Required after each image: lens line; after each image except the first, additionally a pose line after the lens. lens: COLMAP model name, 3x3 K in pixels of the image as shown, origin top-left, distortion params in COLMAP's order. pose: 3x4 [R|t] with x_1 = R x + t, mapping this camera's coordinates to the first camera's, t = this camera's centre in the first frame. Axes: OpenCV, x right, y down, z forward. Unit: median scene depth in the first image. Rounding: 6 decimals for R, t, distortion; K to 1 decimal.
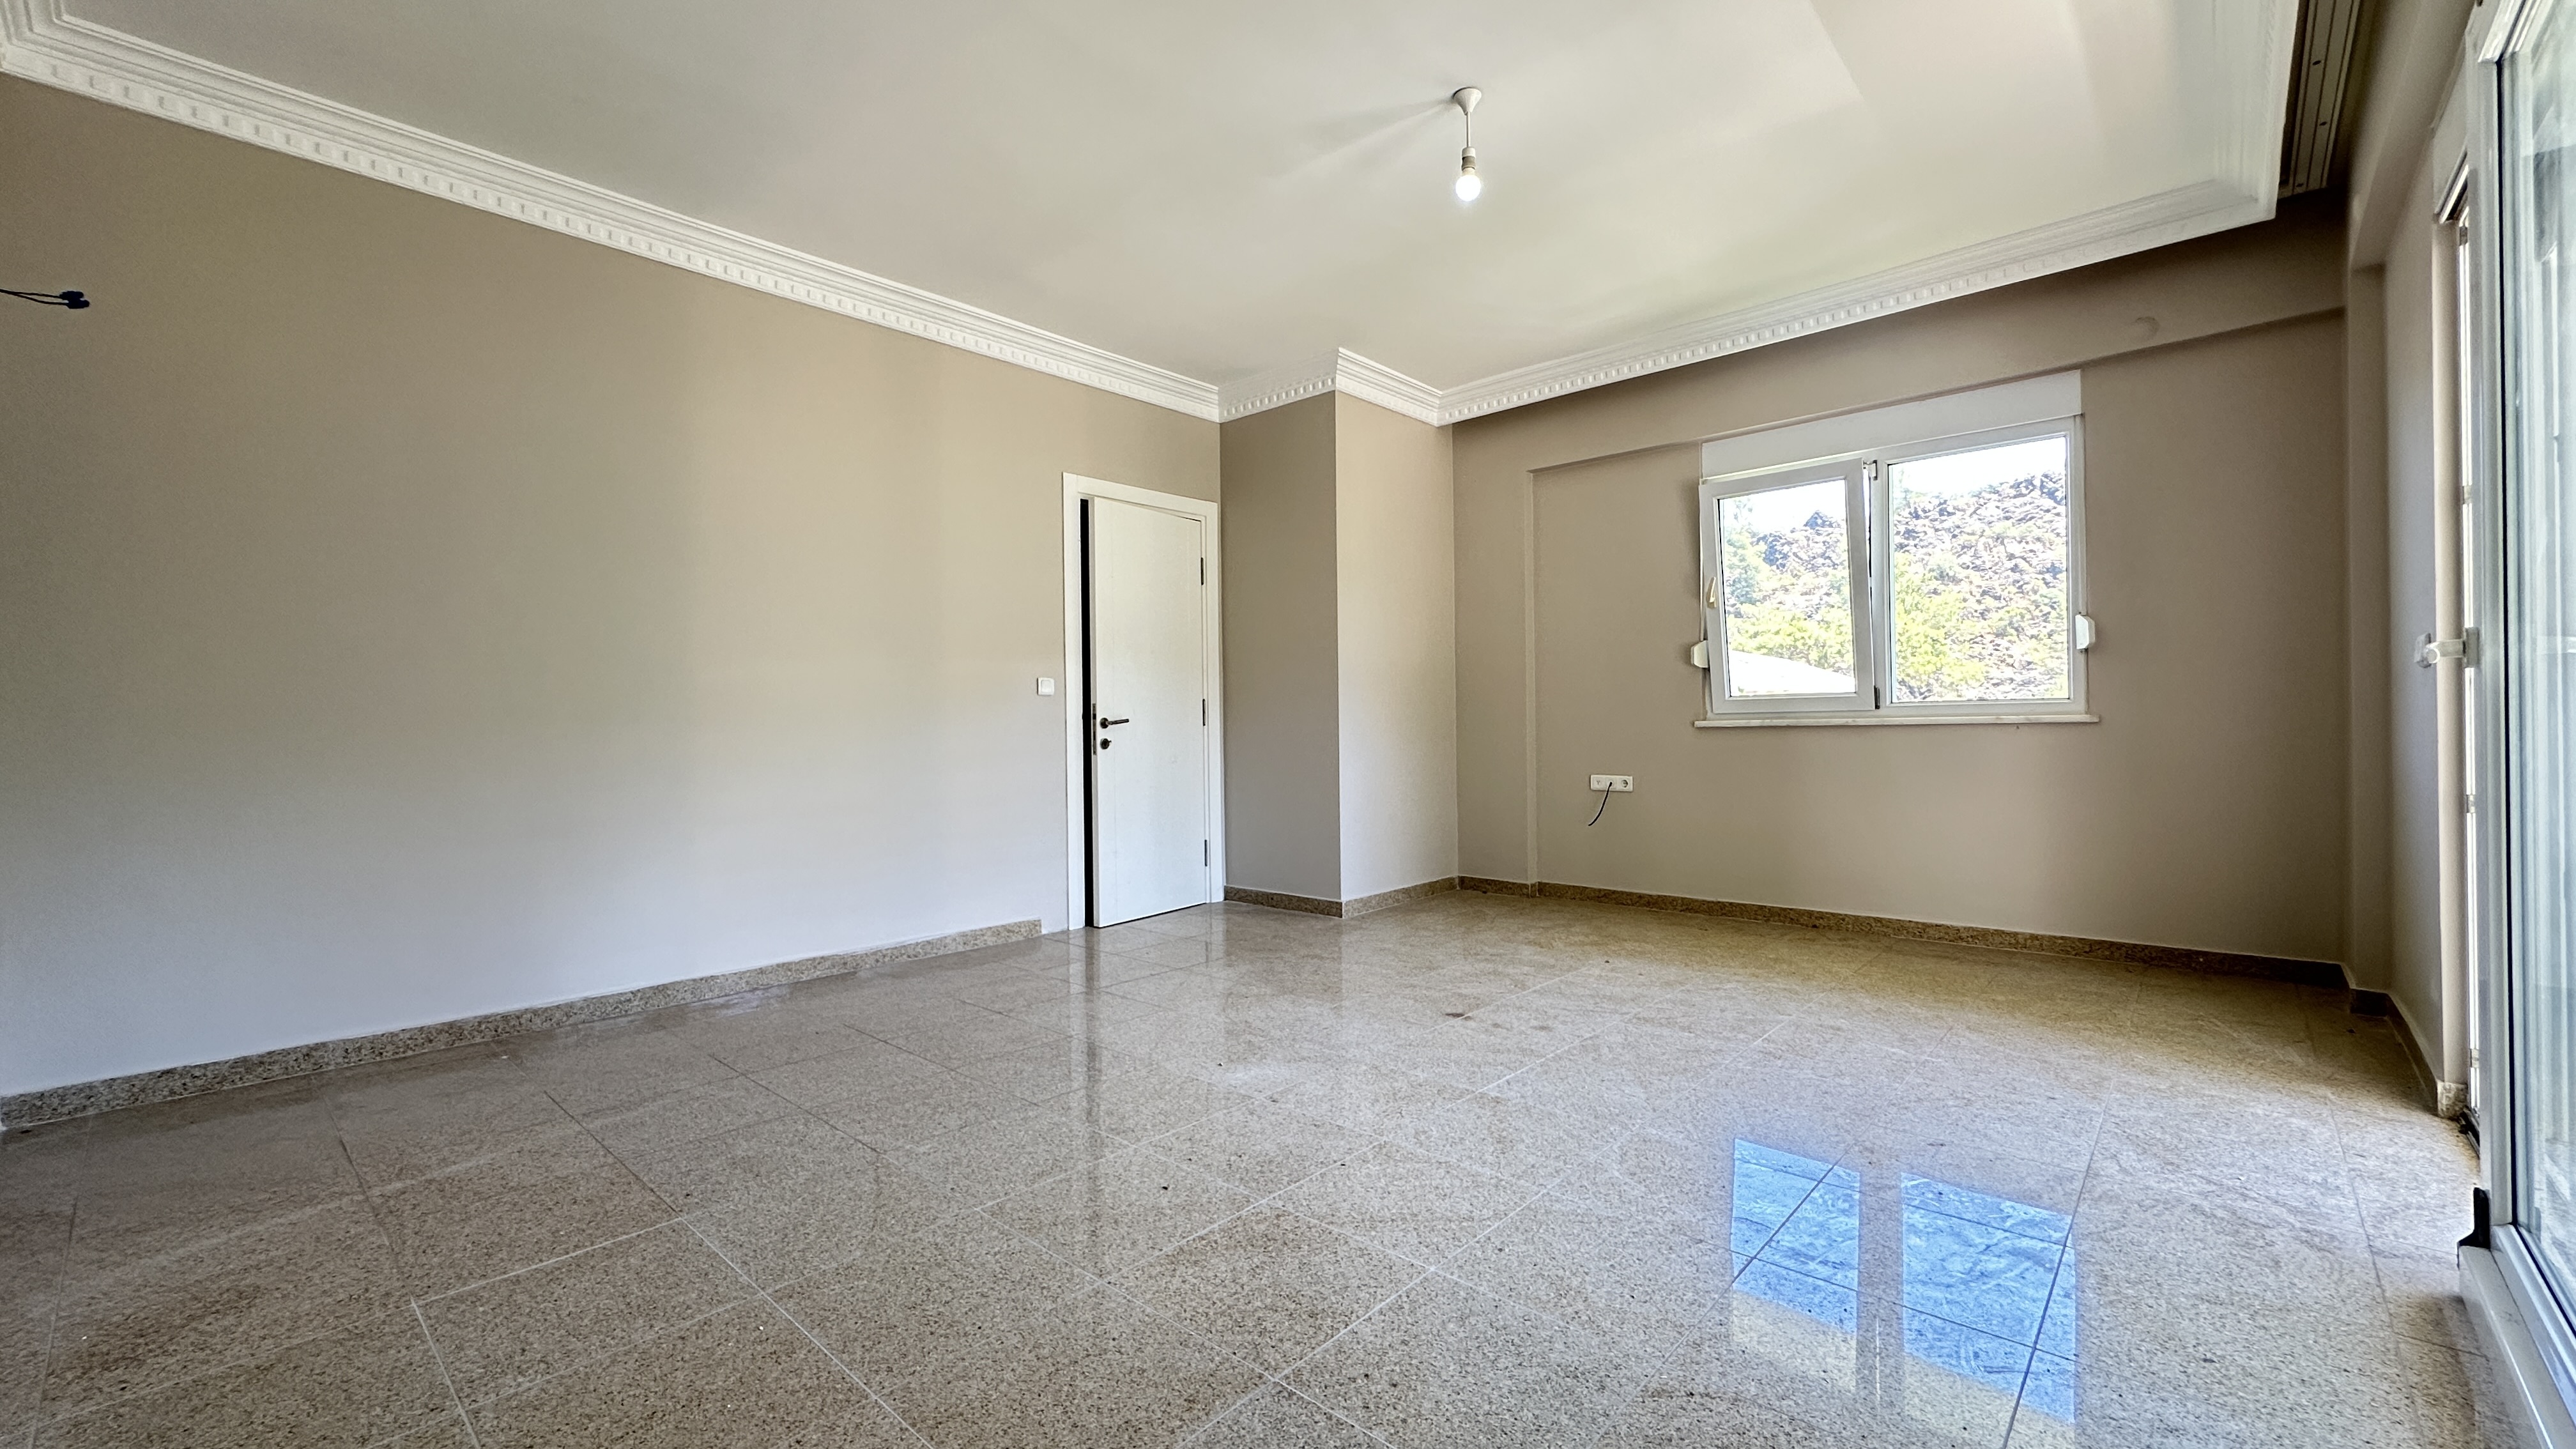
lens RADIAL K [[1023.6, 0, 1288.0], [0, 1023.6, 724.5], [0, 0, 1]] dist [-0.001517, 0.000679]
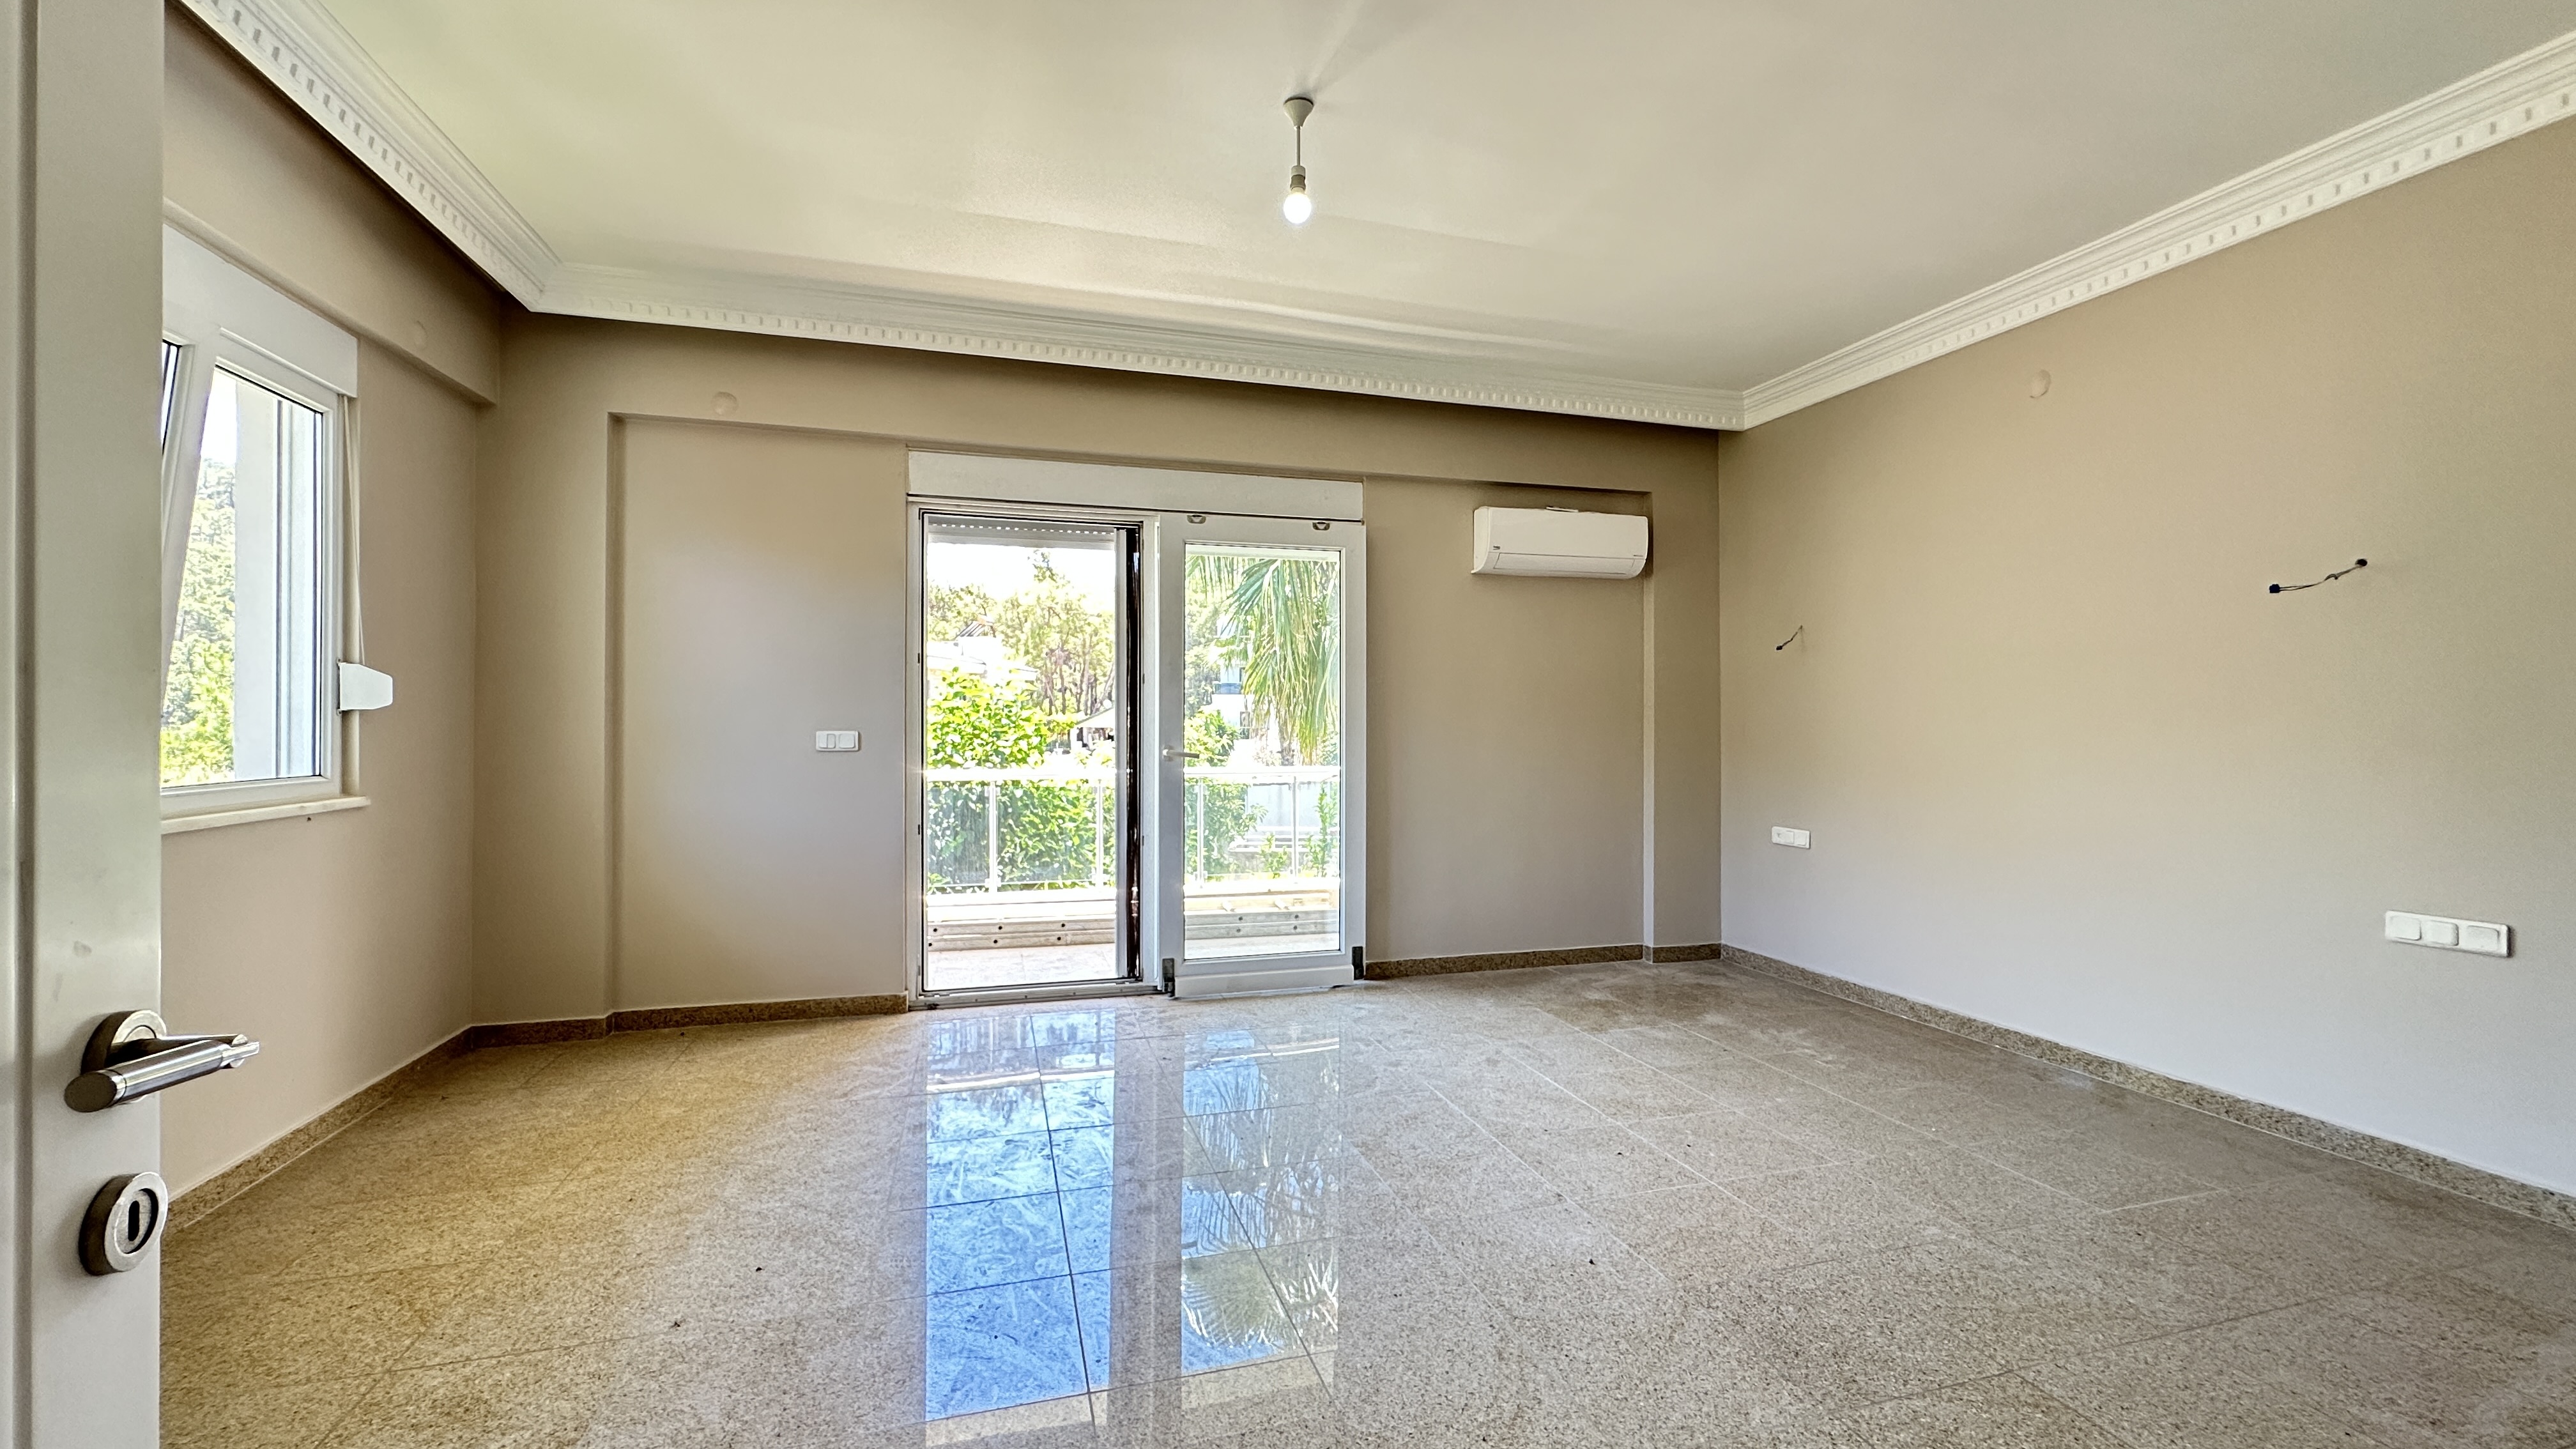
lens RADIAL K [[1033.3, 0, 1283.4], [0, 1033.3, 728.5], [0, 0, 1]] dist [-0.002137, -0.000358]
pose [[-0.852023, 0.009506, 0.523418, -0.236827], [0.008693, 0.999954, -0.004010, -0.060414], [-0.523432, 0.001133, -0.852067, 1.509365]]
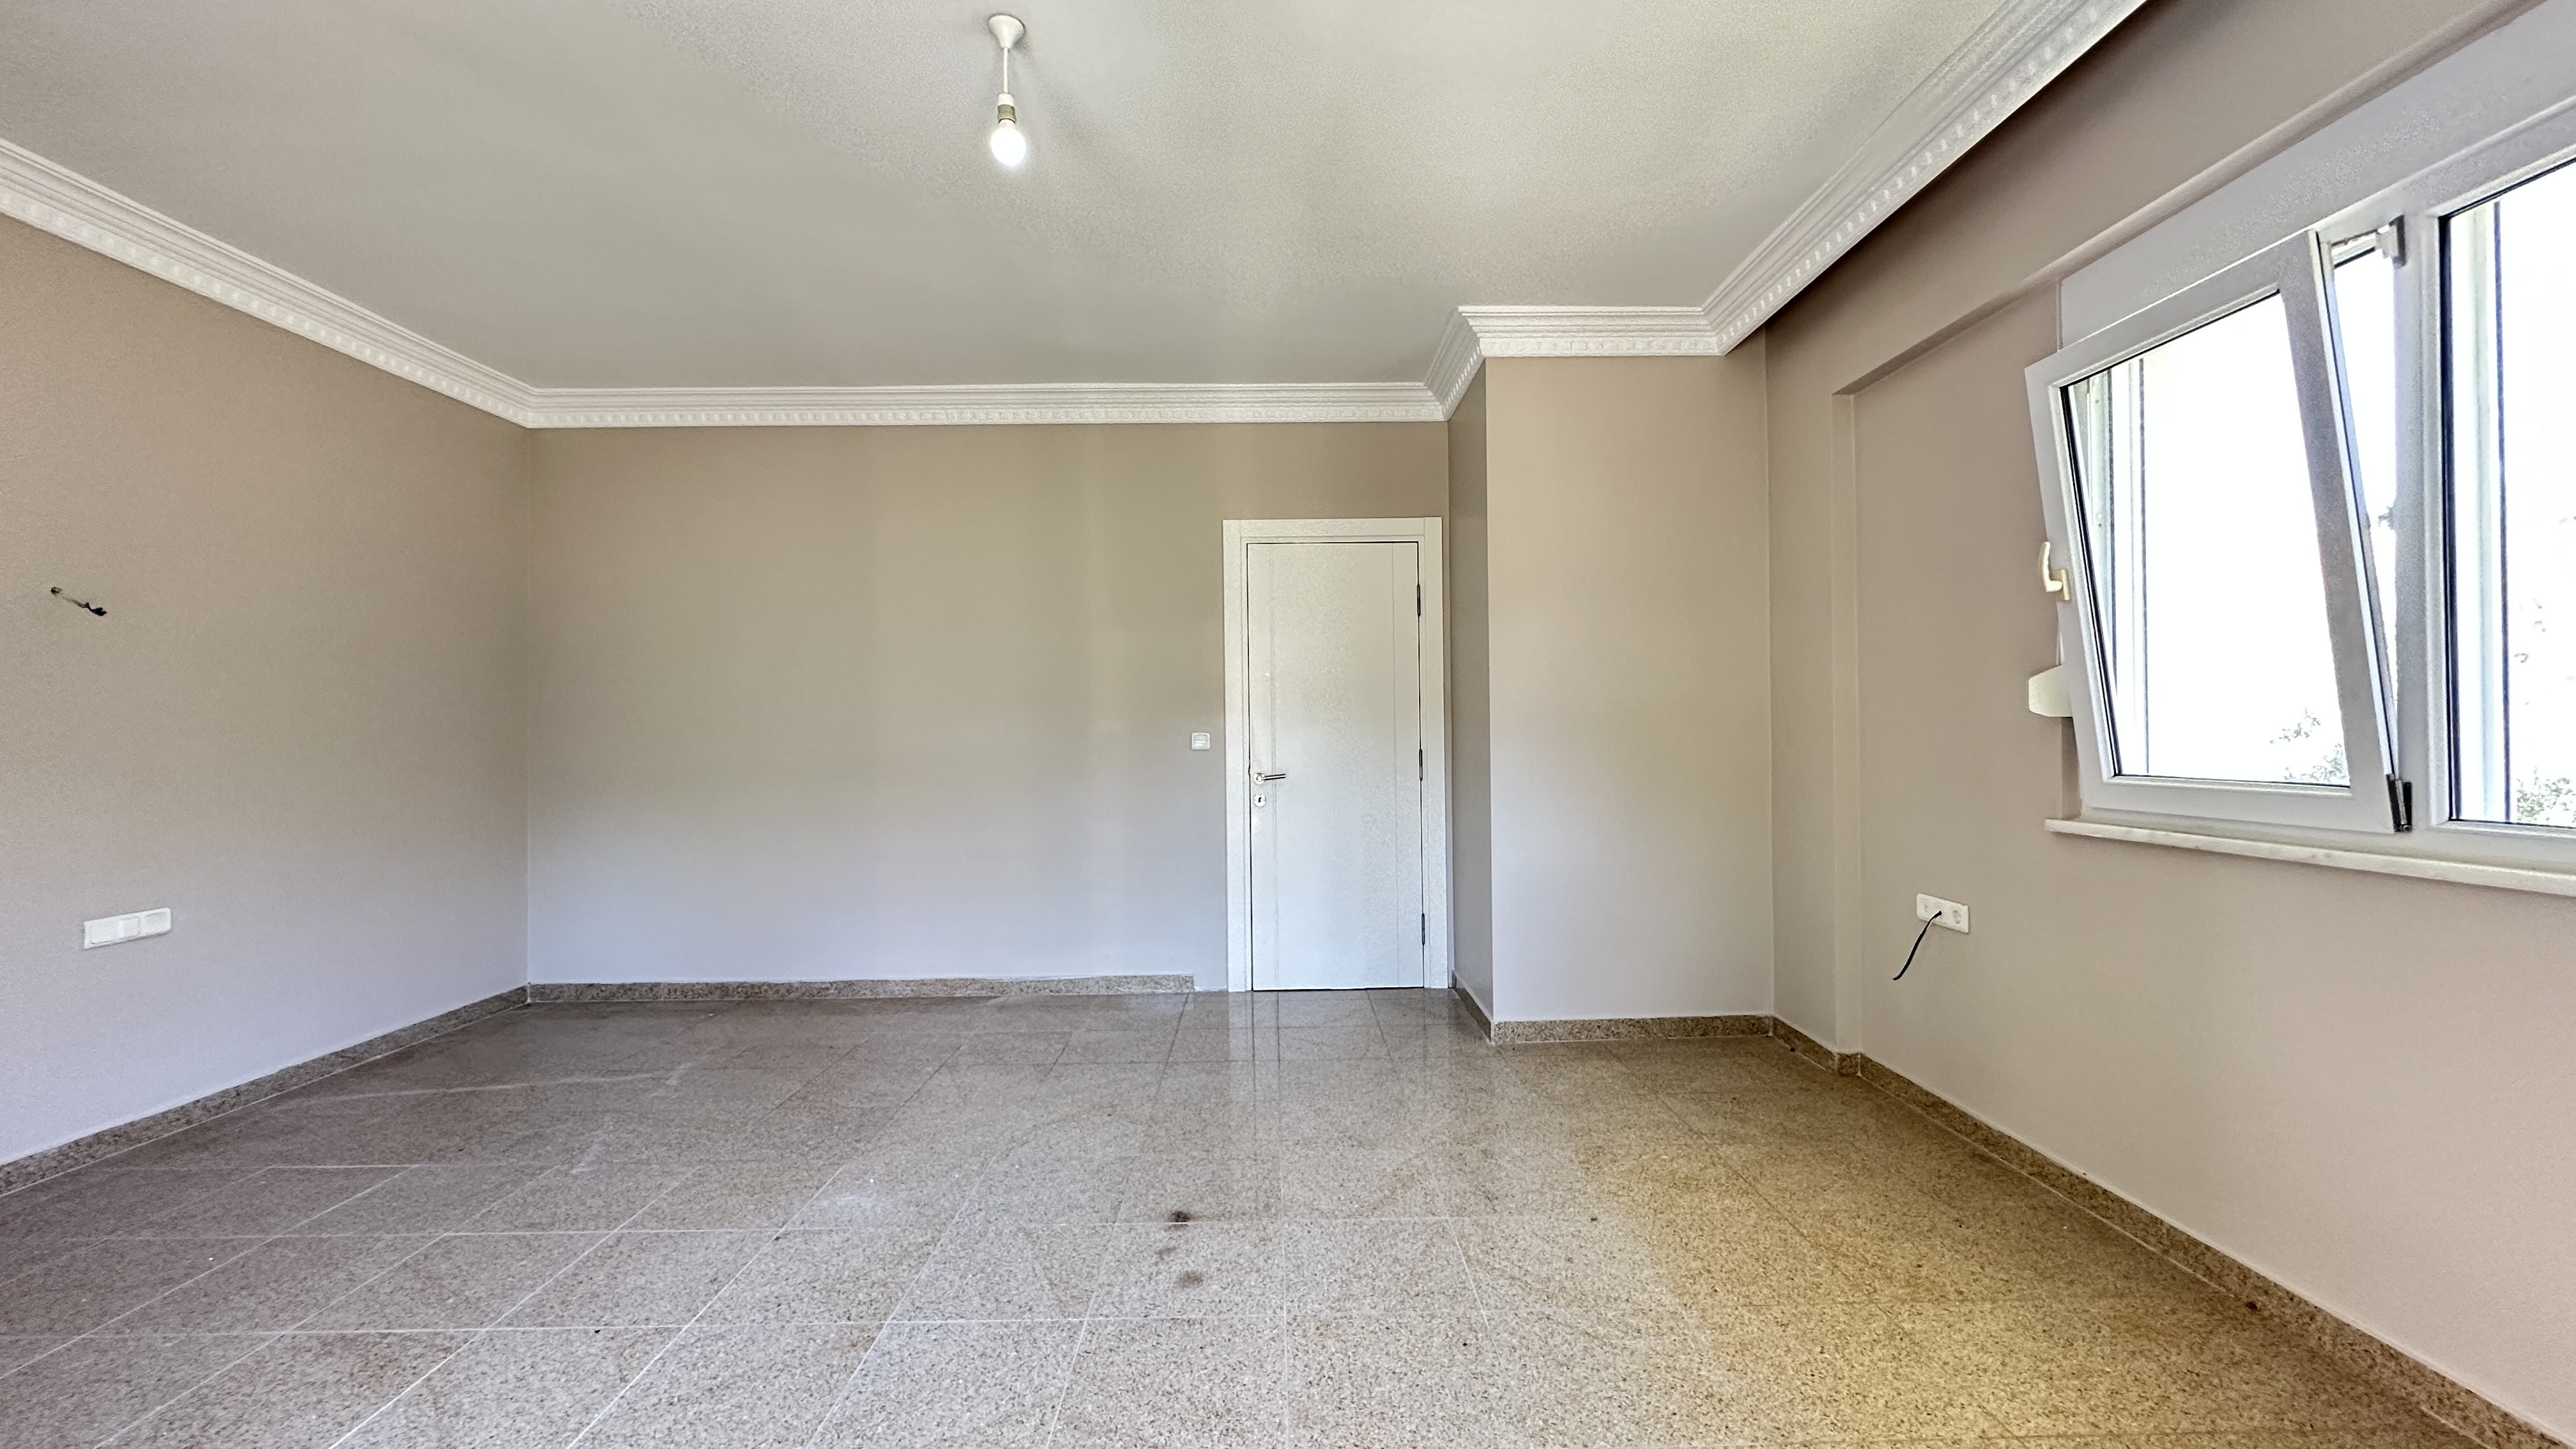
lens RADIAL K [[1023.6, 0, 1288.0], [0, 1023.6, 724.5], [0, 0, 1]] dist [-0.001517, 0.000679]
pose [[0.685707, 0.001500, -0.727876, 0.751377], [0.002689, 0.999986, 0.004594, -0.080316], [0.727873, -0.005107, 0.685693, 0.532669]]
